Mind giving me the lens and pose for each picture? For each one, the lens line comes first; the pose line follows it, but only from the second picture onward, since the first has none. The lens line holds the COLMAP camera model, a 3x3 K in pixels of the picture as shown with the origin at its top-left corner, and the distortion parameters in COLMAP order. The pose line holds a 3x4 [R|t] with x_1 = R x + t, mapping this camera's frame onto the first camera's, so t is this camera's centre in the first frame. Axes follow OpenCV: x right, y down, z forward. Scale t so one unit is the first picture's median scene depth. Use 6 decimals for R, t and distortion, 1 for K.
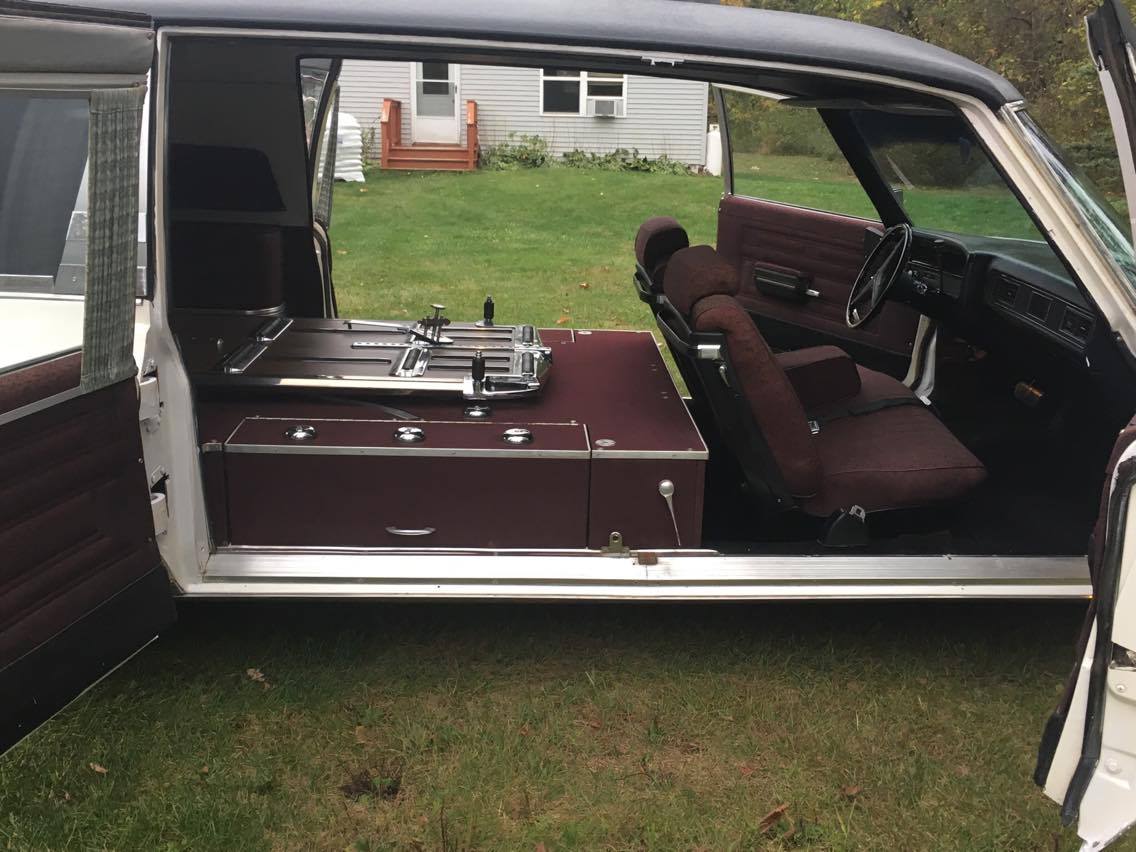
lens RADIAL K [[1104.0, 0, 568.0], [0, 1104.0, 426.0], [0, 0, 1]] dist [0.012323, -0.038714]
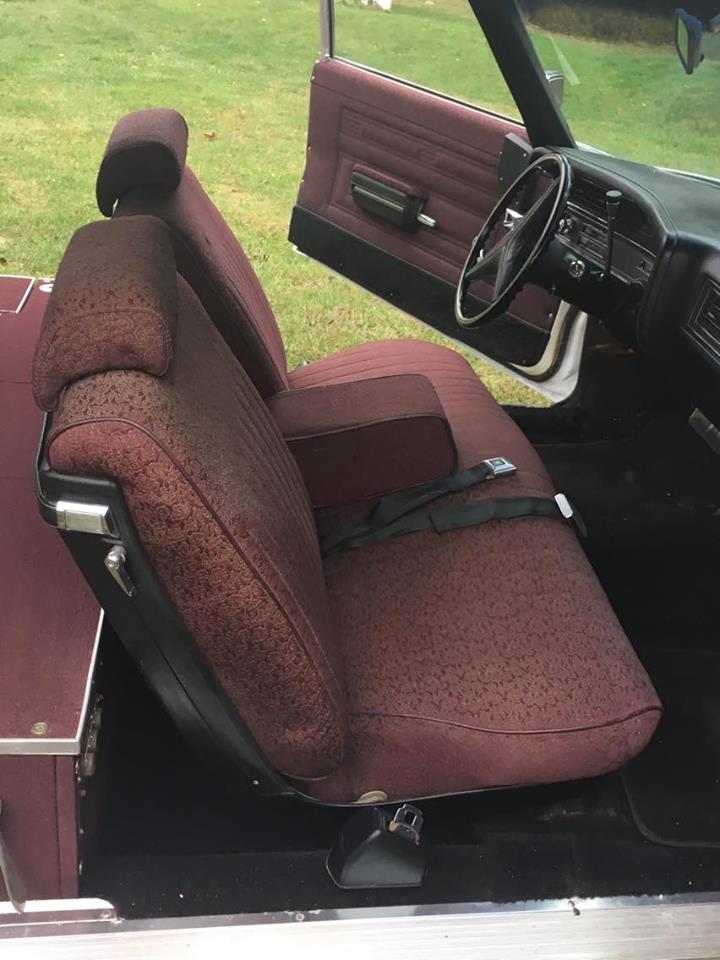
lens RADIAL K [[933.0, 0, 360.0], [0, 933.0, 480.0], [0, 0, 1]] dist [0.012323, -0.038714]
pose [[0.992466, 0.030618, 0.118635, 0.037716], [-0.059417, 0.967071, 0.247473, -0.035010], [-0.107152, -0.252657, 0.961604, 0.128172]]
